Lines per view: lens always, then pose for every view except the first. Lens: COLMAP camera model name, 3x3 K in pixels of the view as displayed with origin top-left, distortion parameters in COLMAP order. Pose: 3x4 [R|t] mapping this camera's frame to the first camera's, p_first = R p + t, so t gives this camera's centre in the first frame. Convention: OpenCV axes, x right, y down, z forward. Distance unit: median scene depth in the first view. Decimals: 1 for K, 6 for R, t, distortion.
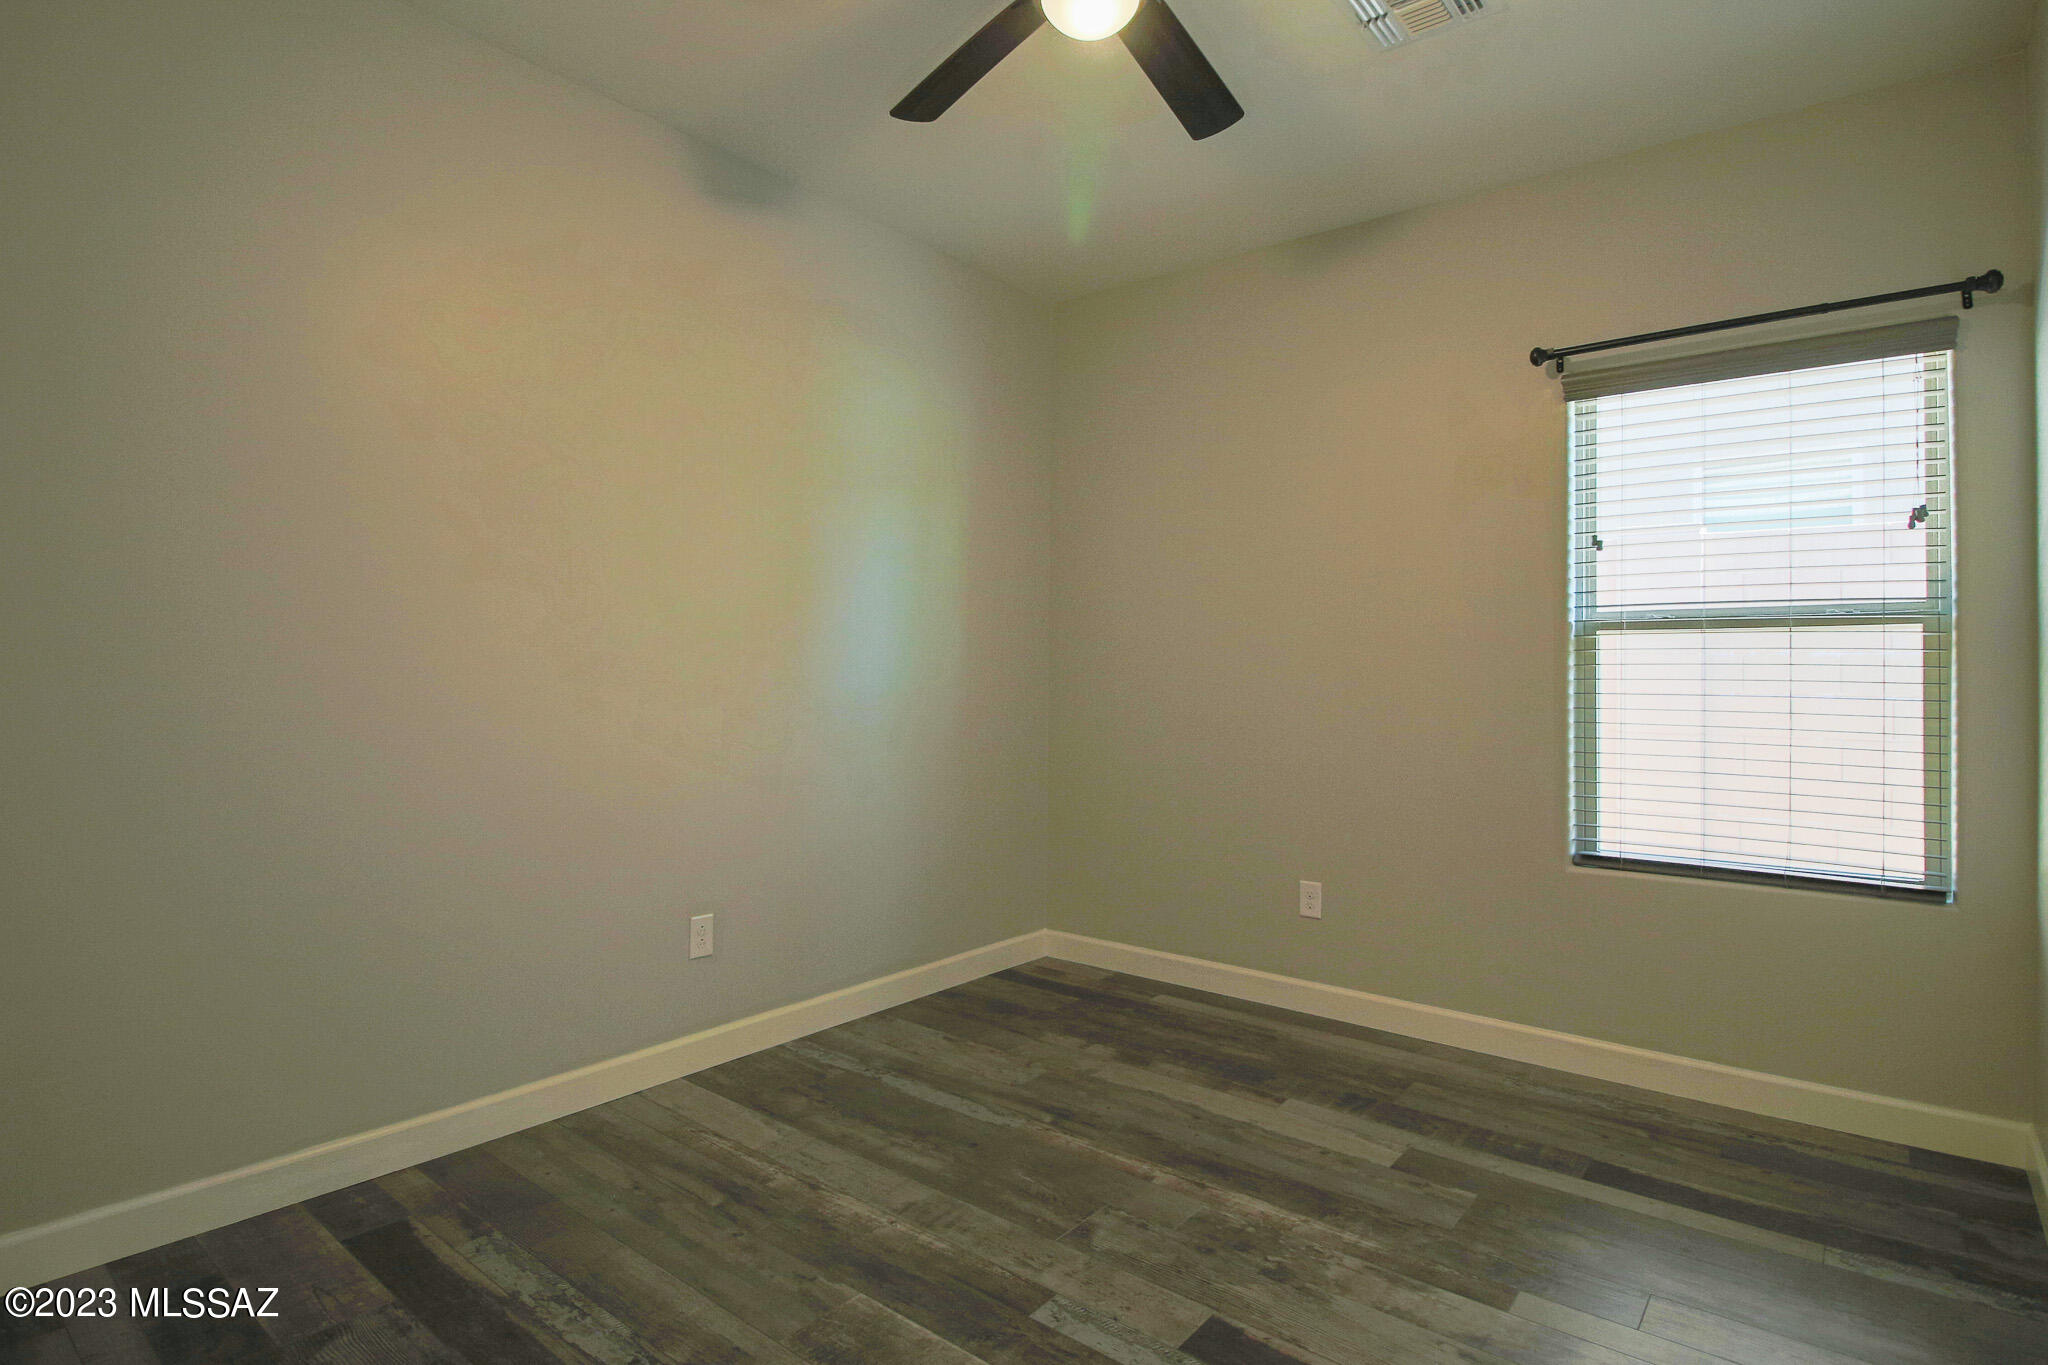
lens RADIAL K [[1052.4, 0, 995.4], [0, 1052.4, 676.4], [0, 0, 1]] dist [-0.018472, -0.005170]
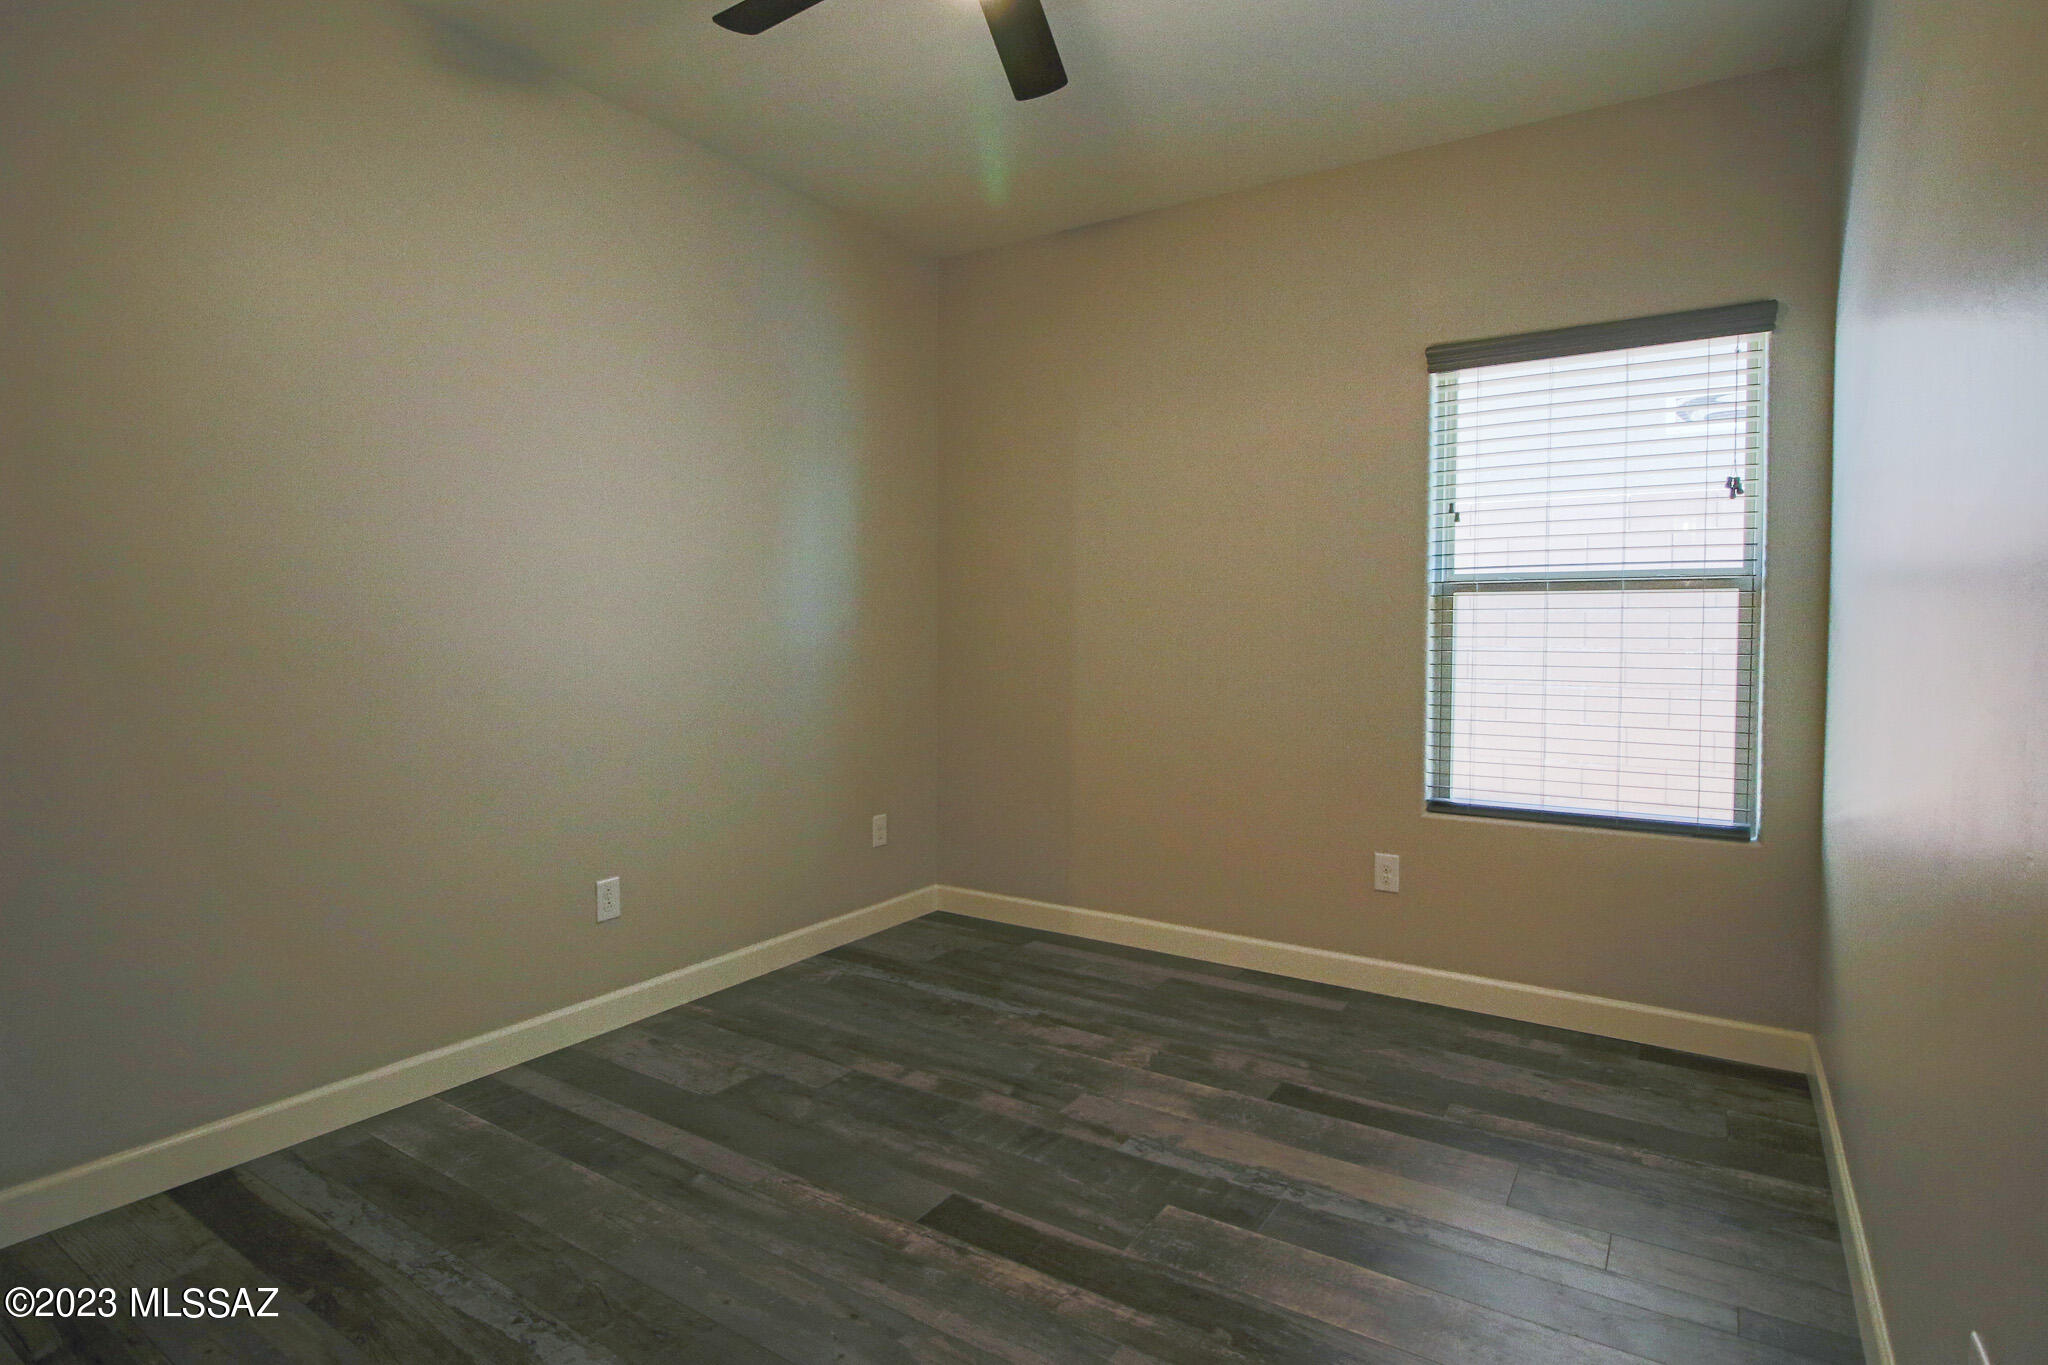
lens RADIAL K [[1052.4, 0, 1015.4], [0, 1052.4, 676.5], [0, 0, 1]] dist [-0.018472, -0.005170]
pose [[0.994391, -0.008525, 0.105423, 0.019449], [0.004546, 0.999270, 0.037926, 0.000195], [-0.105669, -0.037234, 0.993704, -0.015944]]
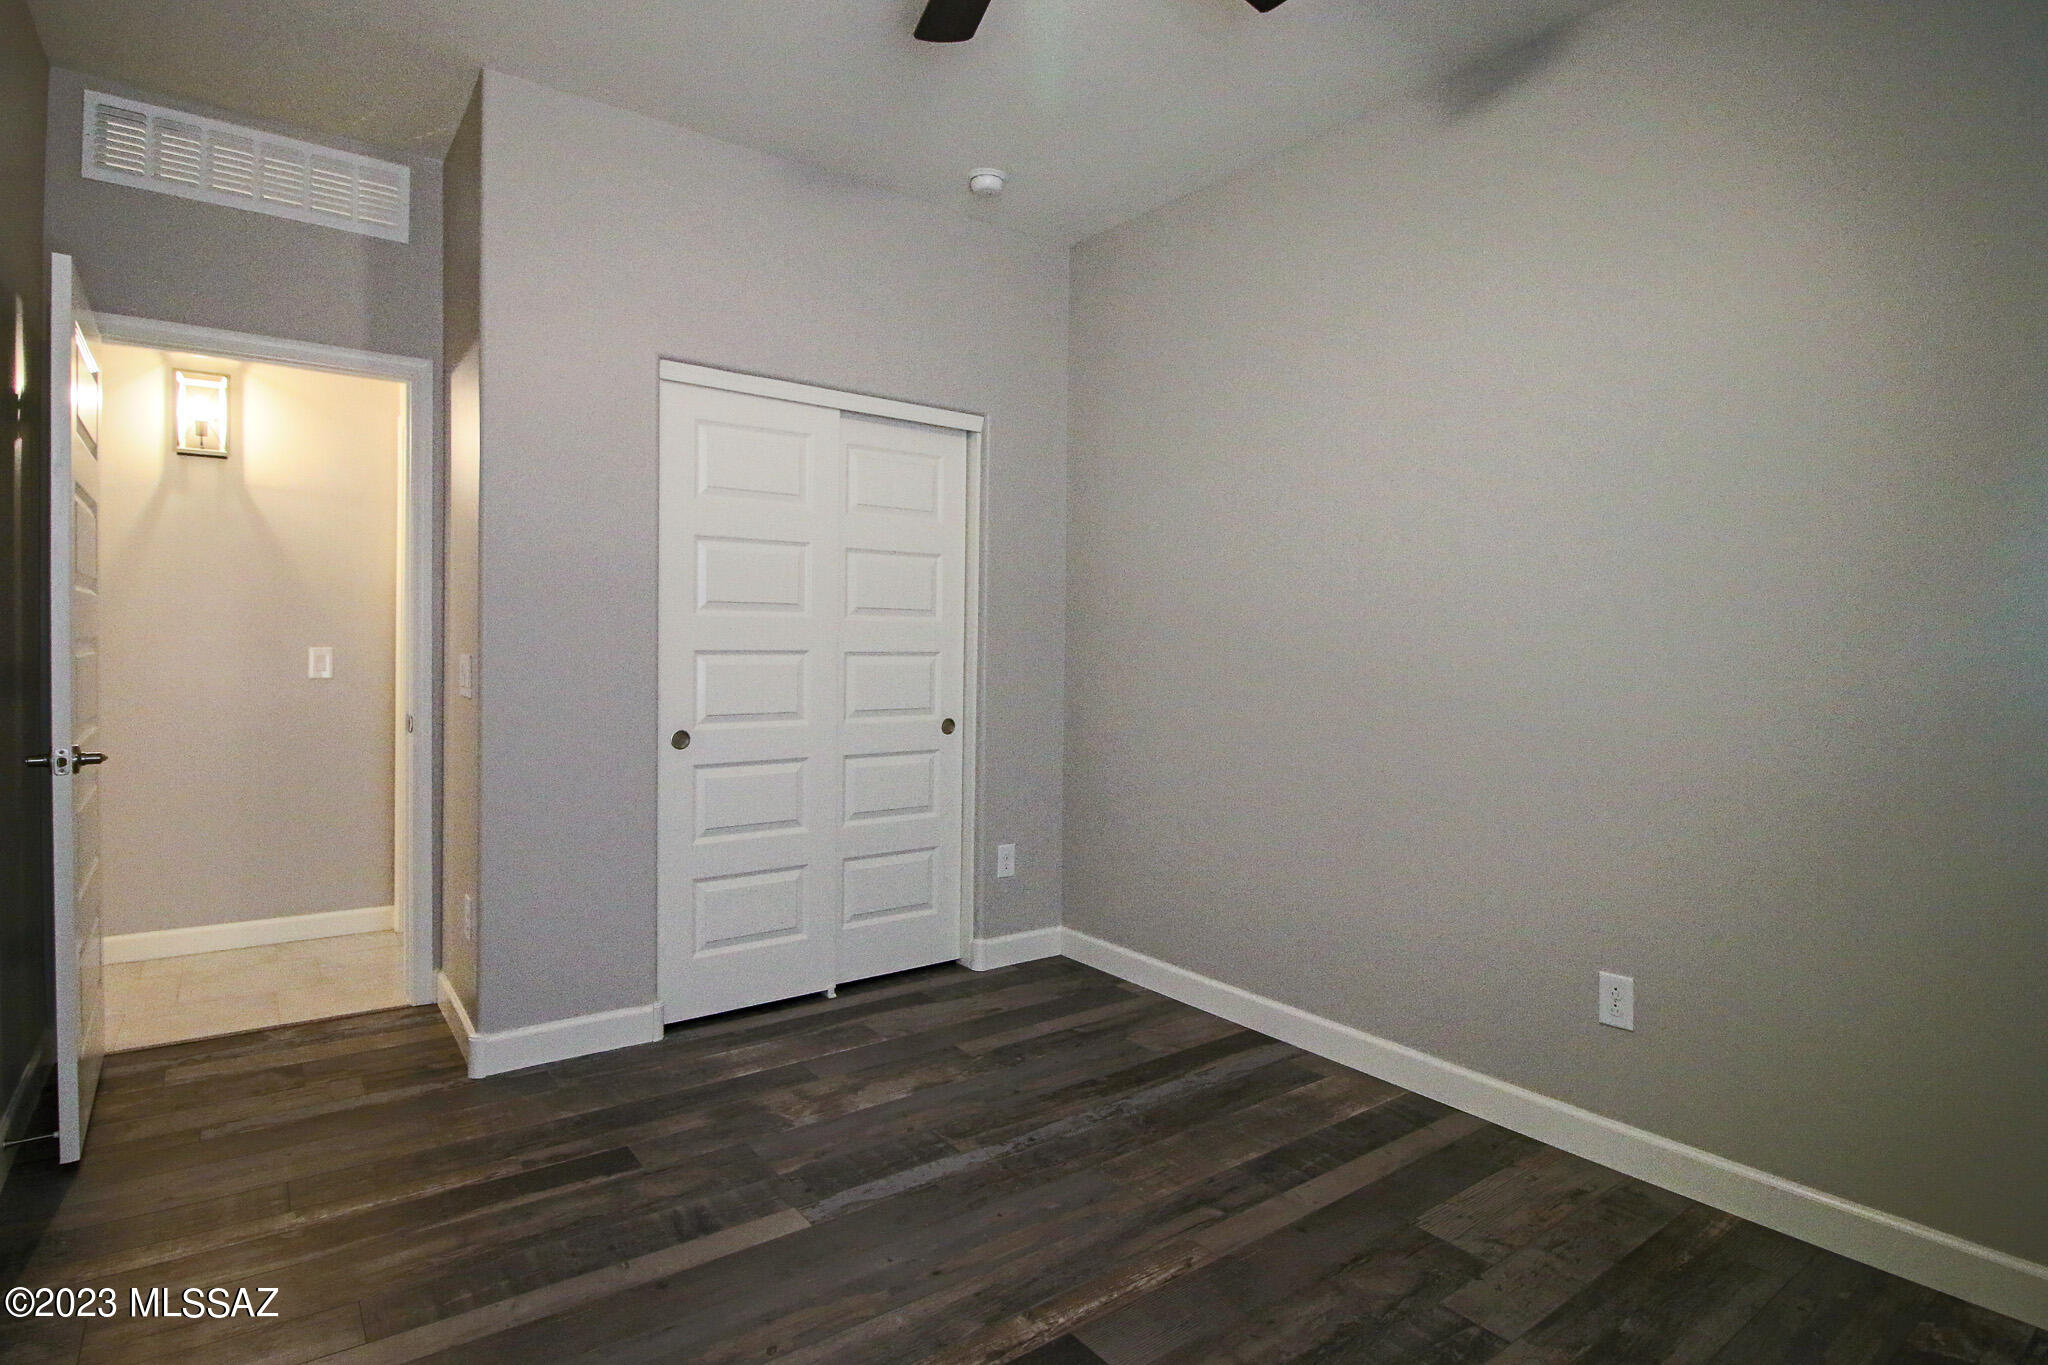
lens RADIAL K [[1052.4, 0, 1041.7], [0, 1052.4, 680.1], [0, 0, 1]] dist [-0.018472, -0.005170]
pose [[-0.236713, 0.018658, -0.971401, 1.469401], [-0.024619, 0.999379, 0.025195, 0.001691], [0.971268, 0.029879, -0.236106, 1.978082]]
